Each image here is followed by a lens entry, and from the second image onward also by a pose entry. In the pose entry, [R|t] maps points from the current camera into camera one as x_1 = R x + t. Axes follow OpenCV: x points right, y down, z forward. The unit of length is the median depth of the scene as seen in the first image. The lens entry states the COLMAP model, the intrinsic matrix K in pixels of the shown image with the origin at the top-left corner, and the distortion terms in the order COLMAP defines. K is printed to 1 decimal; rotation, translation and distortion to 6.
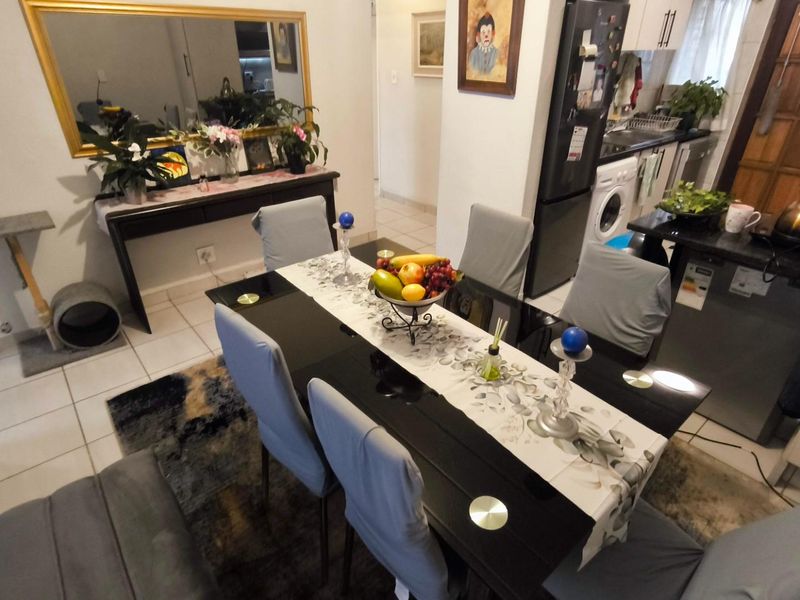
lens RADIAL K [[459.3, 0, 394.8], [0, 459.3, 296.9], [0, 0, 1]] dist [-0.020649, 0.015378]
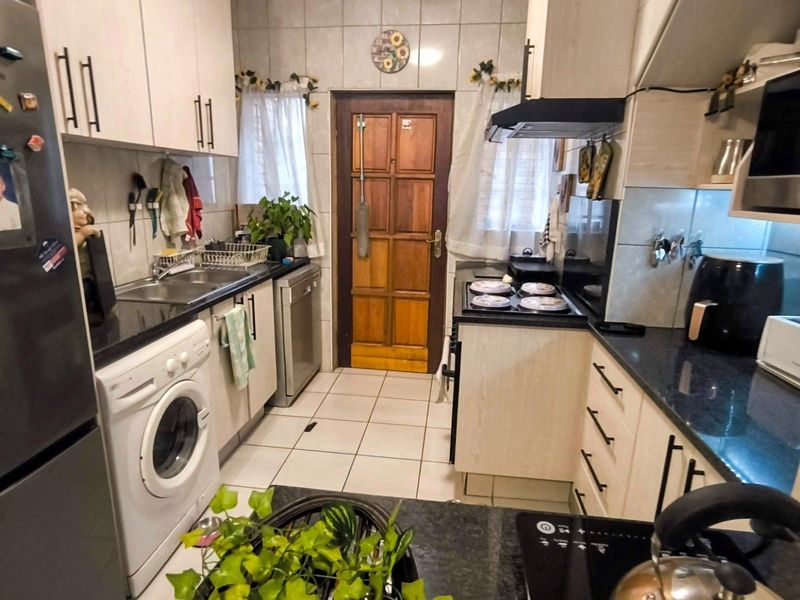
lens RADIAL K [[459.3, 0, 394.3], [0, 459.3, 295.5], [0, 0, 1]] dist [-0.020649, 0.015378]
pose [[0.735196, -0.143137, 0.662570, 0.290699], [0.310415, 0.940031, -0.141363, -0.158643], [-0.602602, 0.309601, 0.735539, 0.384010]]
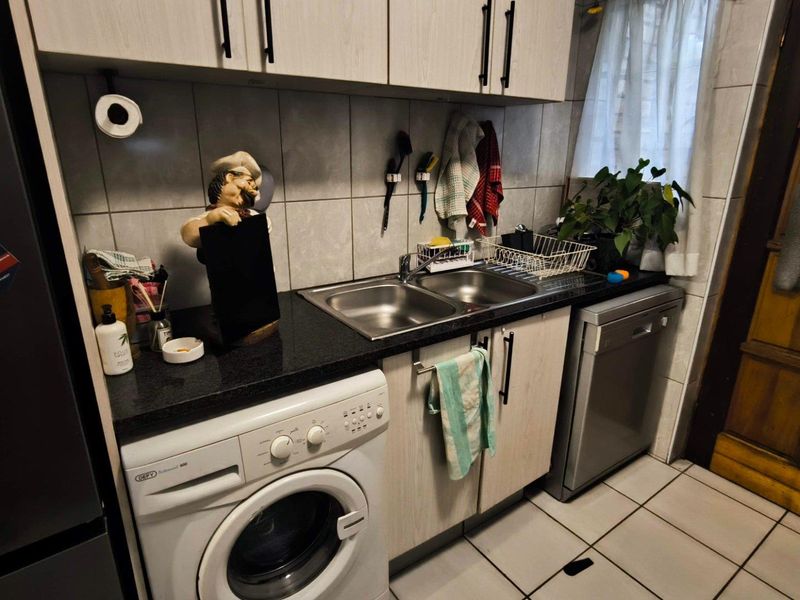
lens RADIAL K [[459.3, 0, 403.6], [0, 459.3, 295.5], [0, 0, 1]] dist [-0.020649, 0.015378]
pose [[0.996618, 0.033066, -0.075232, 0.489103], [-0.046855, 0.980735, -0.189640, -0.257011], [0.067512, 0.192524, 0.978967, 0.570507]]
